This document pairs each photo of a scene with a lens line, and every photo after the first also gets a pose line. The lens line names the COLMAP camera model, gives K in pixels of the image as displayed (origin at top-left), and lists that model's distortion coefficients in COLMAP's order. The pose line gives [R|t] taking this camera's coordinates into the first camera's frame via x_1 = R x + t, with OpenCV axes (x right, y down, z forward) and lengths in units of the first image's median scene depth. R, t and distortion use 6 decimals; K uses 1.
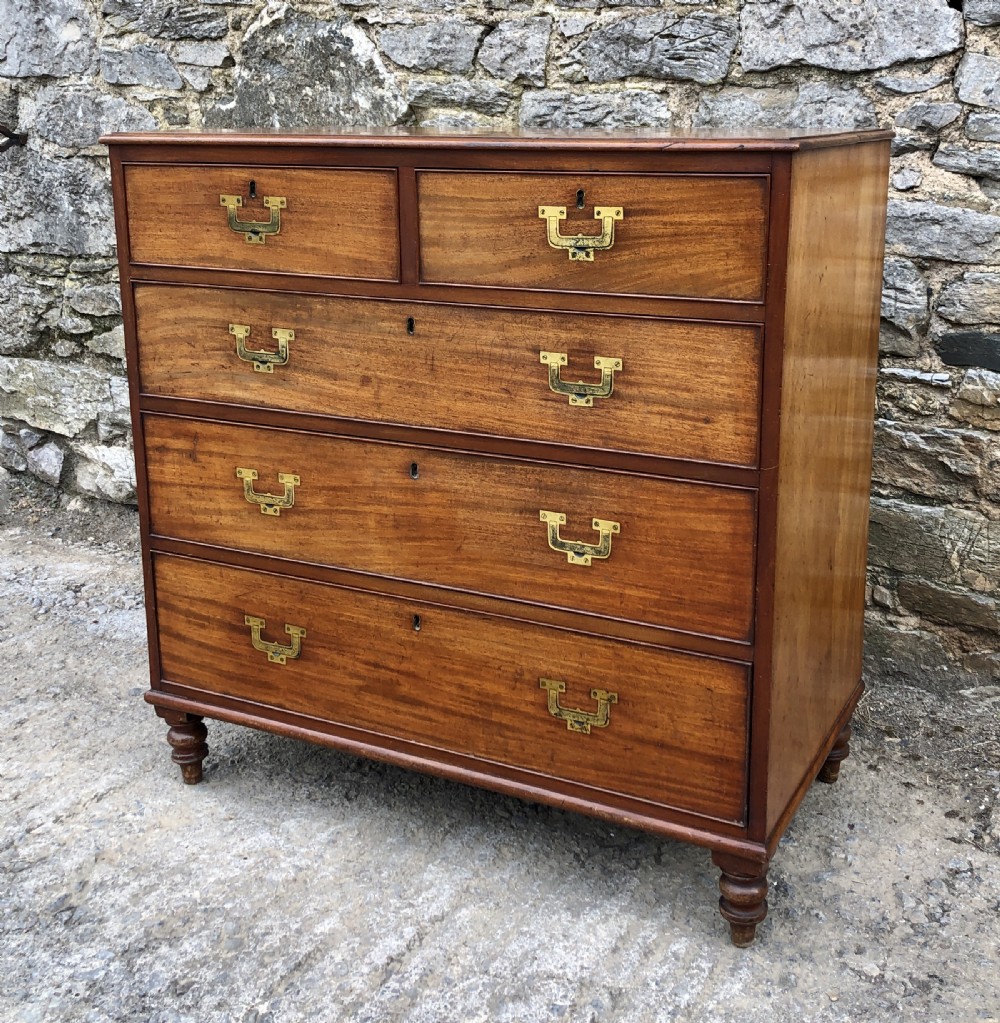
lens RADIAL K [[1277.4, 0, 556.1], [0, 1277.4, 388.3], [0, 0, 1]] dist [0.129899, -0.385903]
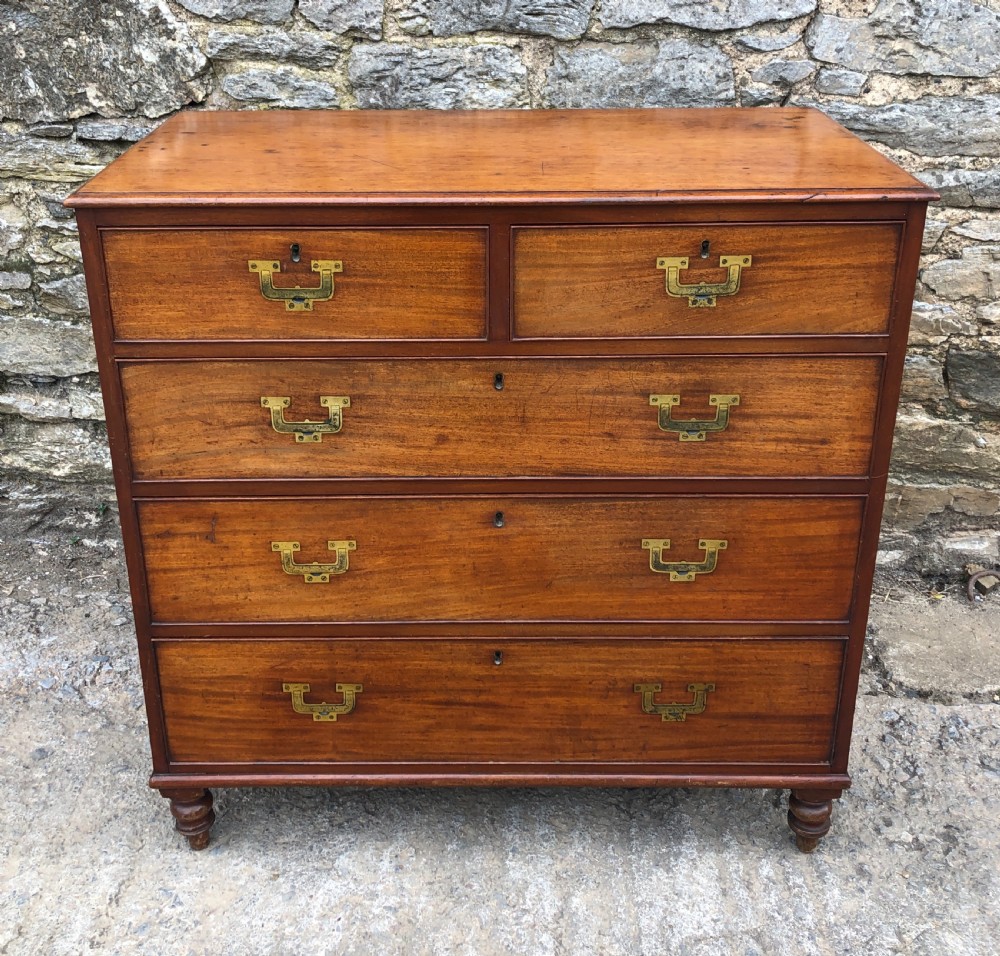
lens RADIAL K [[1185.4, 0, 486.8], [0, 1185.4, 366.8], [0, 0, 1]] dist [0.061934, -0.130975]
pose [[0.899926, -0.168809, 0.402041, -0.360288], [0.096754, 0.976343, 0.193374, -0.175456], [-0.425173, -0.135123, 0.894969, 0.162316]]
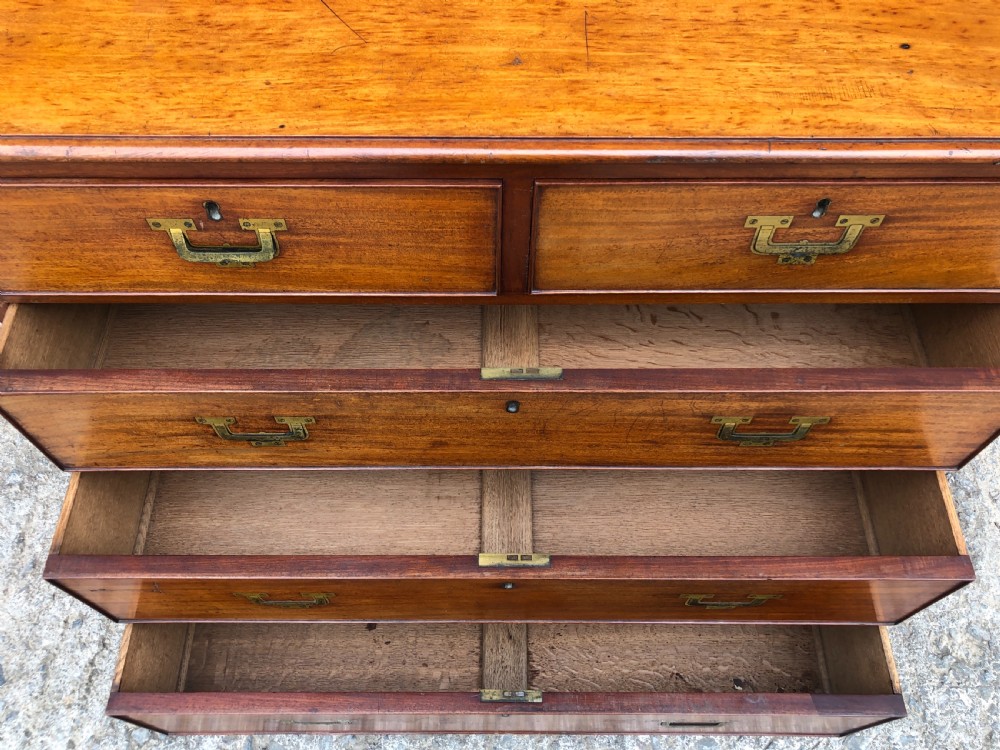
lens RADIAL K [[858.7, 0, 500.0], [0, 858.7, 375.0], [0, 0, 1]] dist [-0.049487, 0.087835]
pose [[0.897542, -0.375443, 0.231215, -0.186228], [0.085623, 0.662807, 0.743879, -0.302968], [-0.432535, -0.647865, 0.627044, 0.509621]]
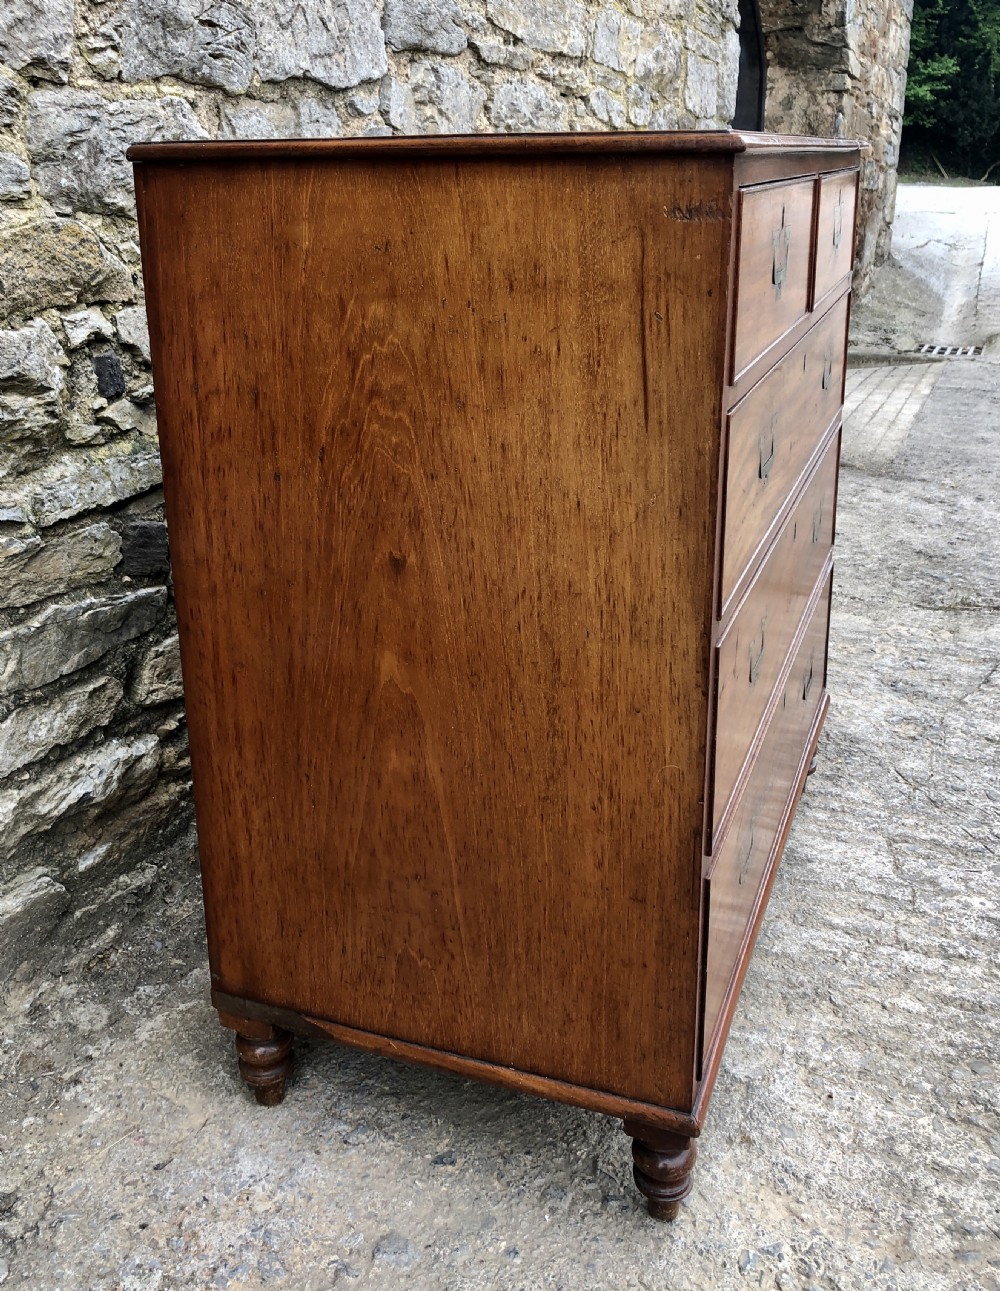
lens RADIAL K [[1250.9, 0, 499.1], [0, 1250.9, 552.3], [0, 0, 1]] dist [-0.000080, 0.040835]
pose [[-0.094512, -0.296022, 0.950494, -0.706375], [0.230503, 0.922315, 0.310166, -0.181977], [-0.968471, 0.248406, -0.018936, 0.944133]]
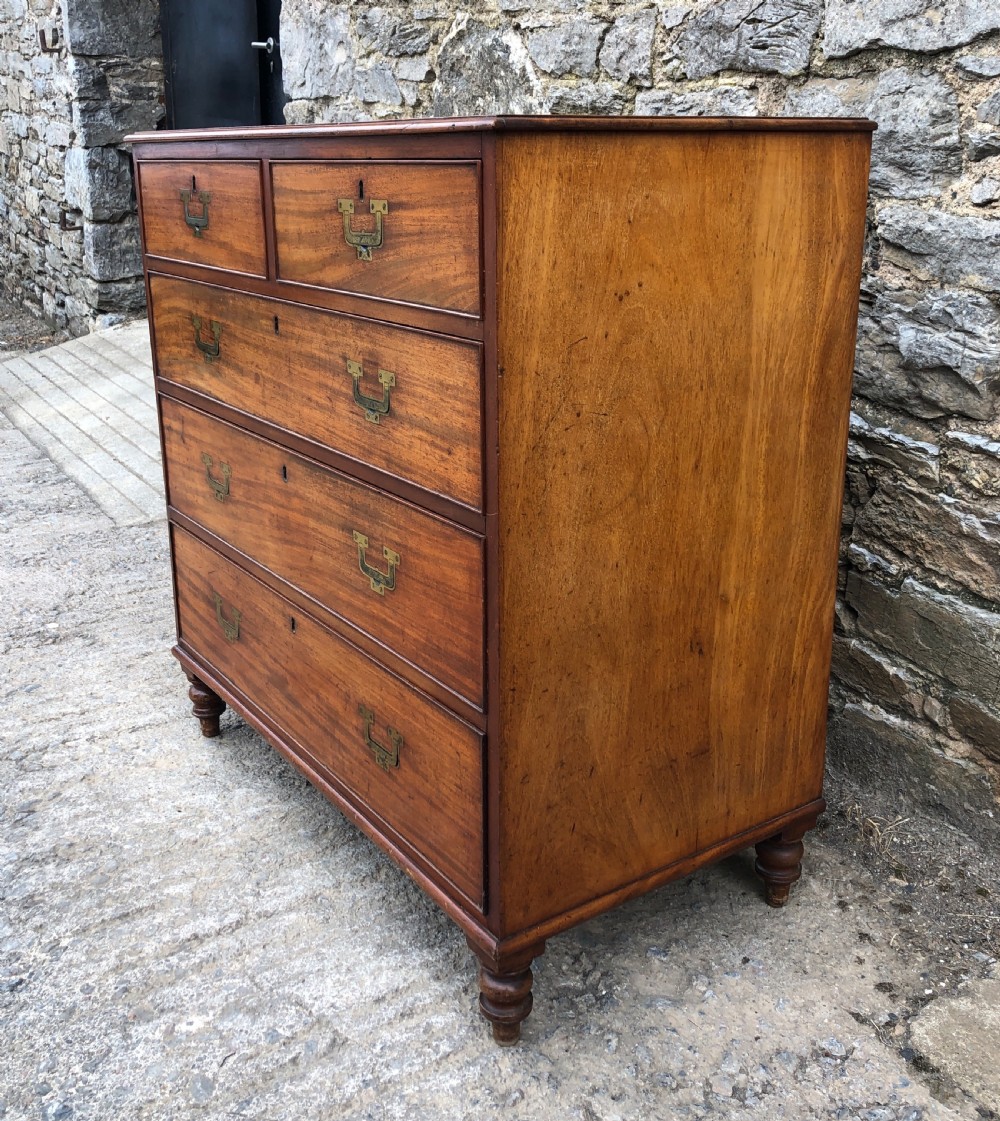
lens RADIAL K [[1208.7, 0, 496.4], [0, 1208.7, 485.8], [0, 0, 1]] dist [-0.001096, 0.043408]
pose [[0.869870, 0.129314, -0.476029, 0.369300], [-0.101299, 0.991288, 0.084176, -0.016446], [0.482767, -0.025001, 0.875392, 0.204914]]
